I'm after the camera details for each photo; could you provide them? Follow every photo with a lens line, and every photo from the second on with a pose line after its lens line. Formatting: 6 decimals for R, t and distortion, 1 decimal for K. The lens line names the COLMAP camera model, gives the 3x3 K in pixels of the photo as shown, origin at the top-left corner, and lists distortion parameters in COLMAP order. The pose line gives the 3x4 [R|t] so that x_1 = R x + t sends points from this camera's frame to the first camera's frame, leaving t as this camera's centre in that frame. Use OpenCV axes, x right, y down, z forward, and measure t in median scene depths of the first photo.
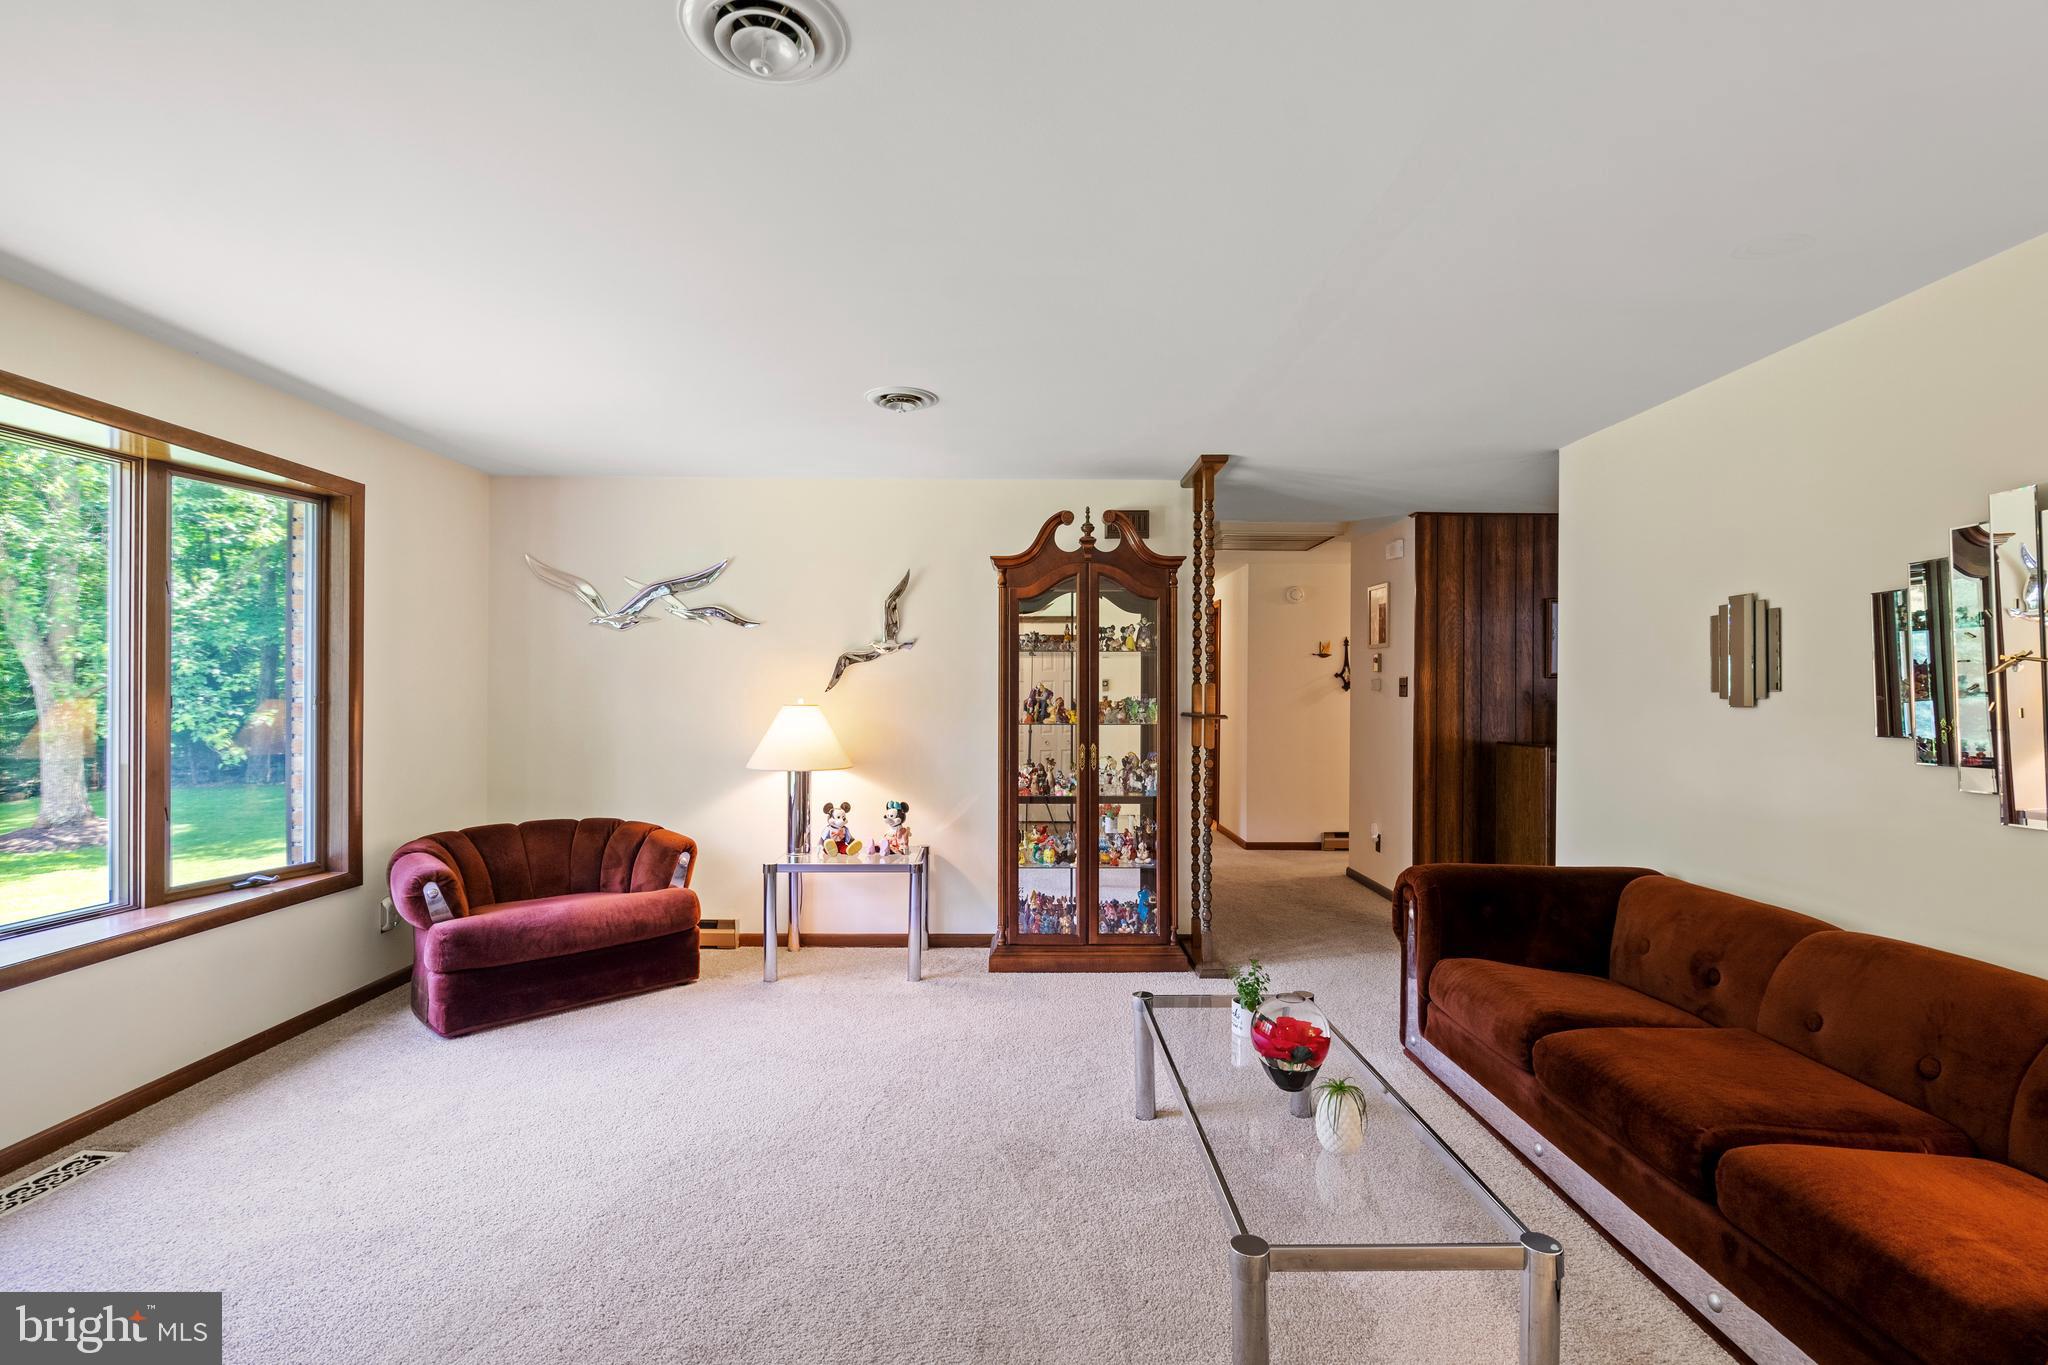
lens RADIAL K [[931.9, 0, 1022.7], [0, 931.9, 681.4], [0, 0, 1]] dist [-0.003115, -0.000015]
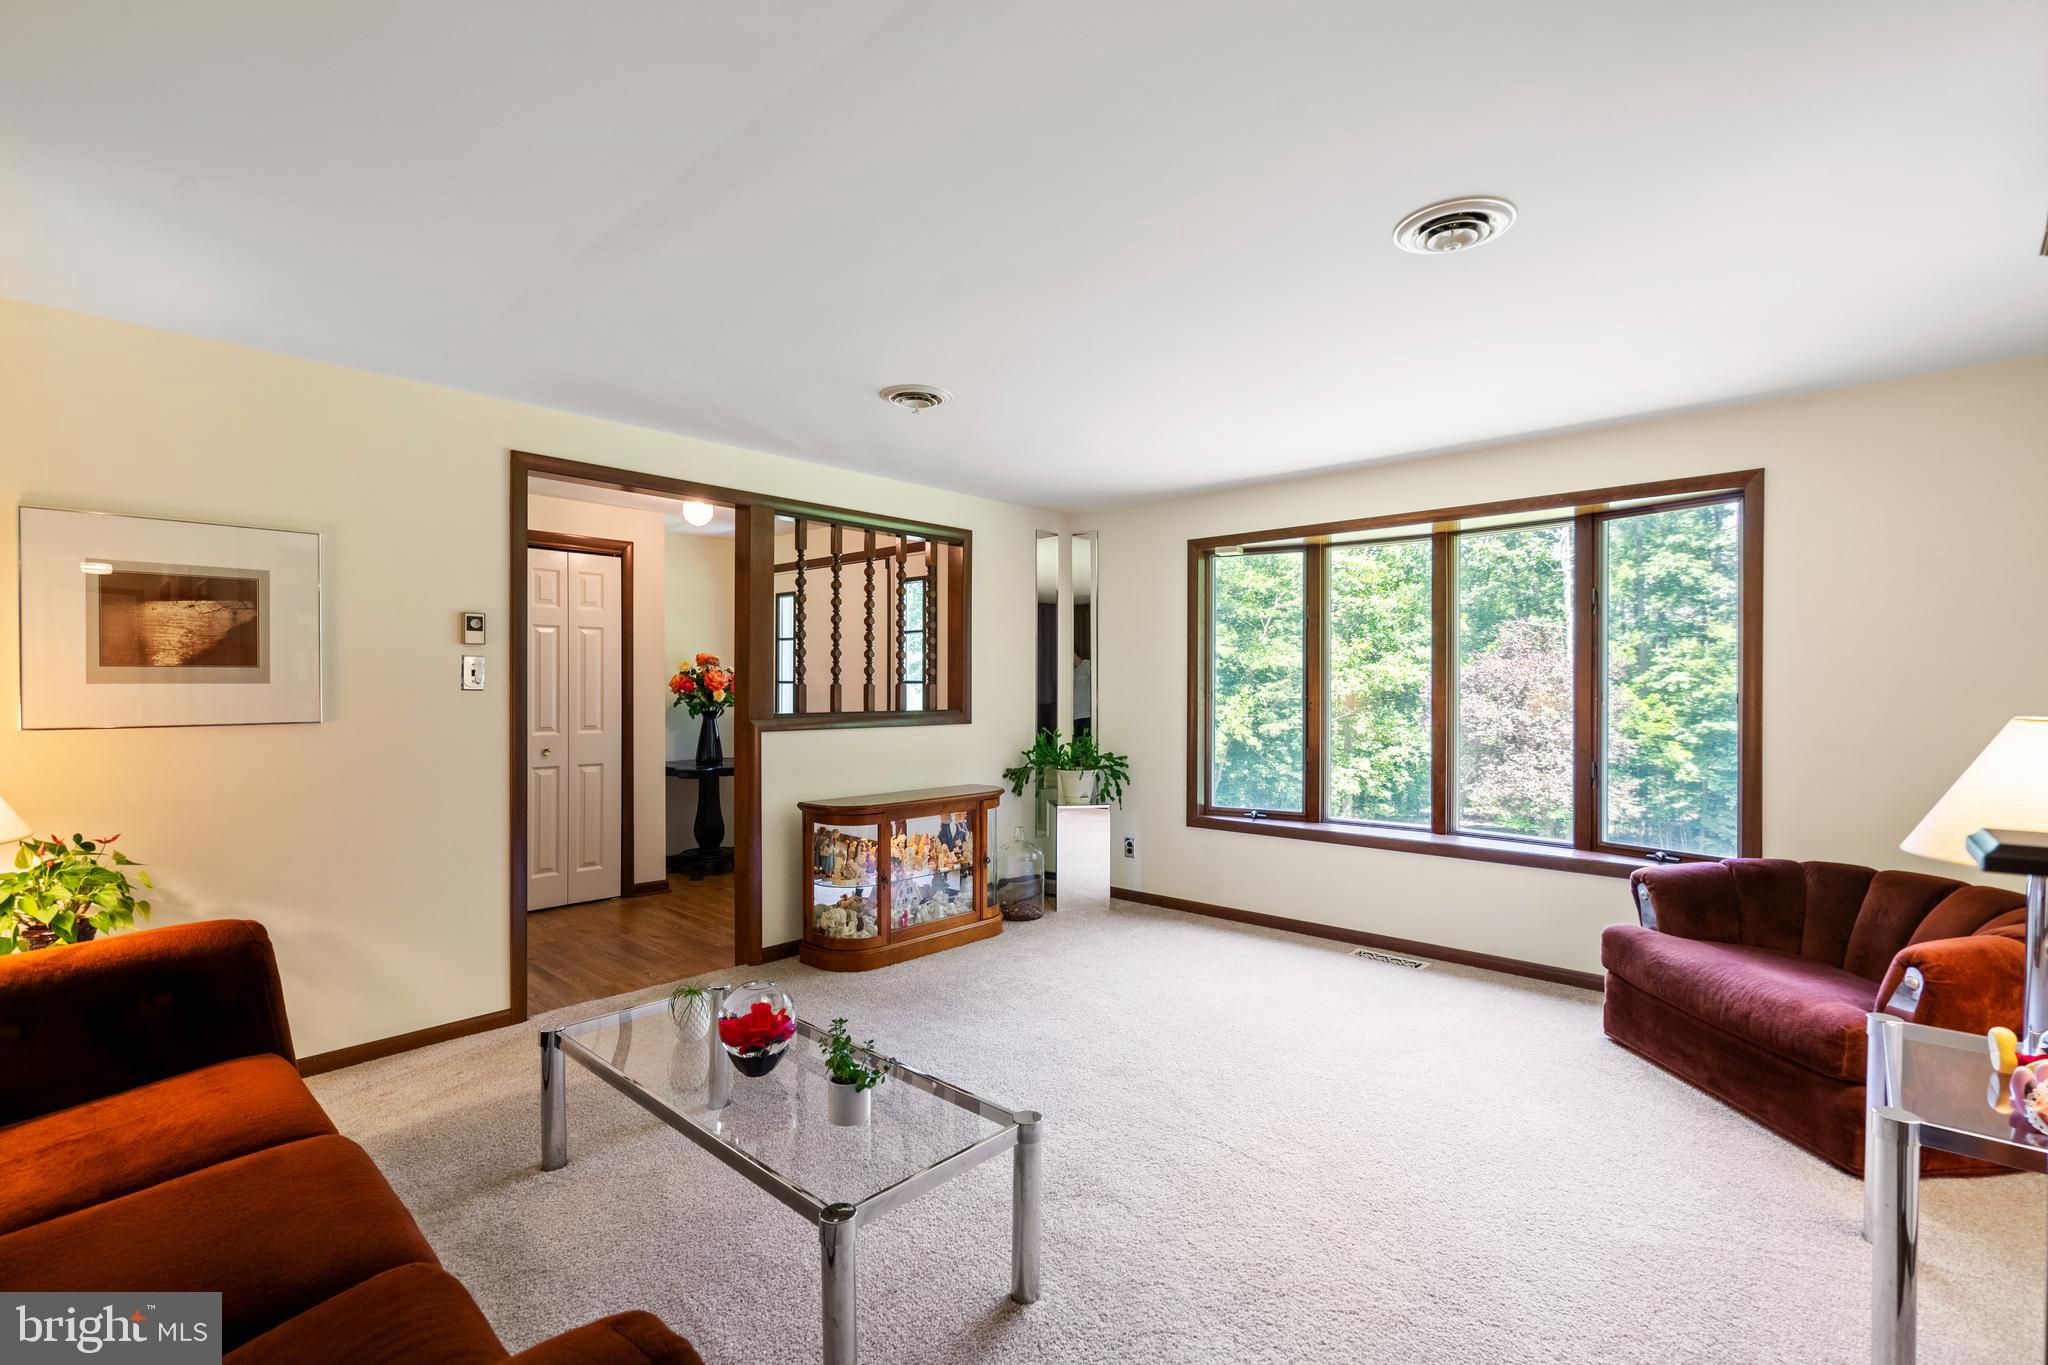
lens RADIAL K [[931.9, 0, 1030.7], [0, 931.9, 689.2], [0, 0, 1]] dist [-0.003115, -0.000015]
pose [[-0.686864, -0.005063, -0.726768, 0.709511], [0.001459, 0.999964, -0.008345, 0.033075], [0.726784, -0.006792, -0.686832, 1.693273]]
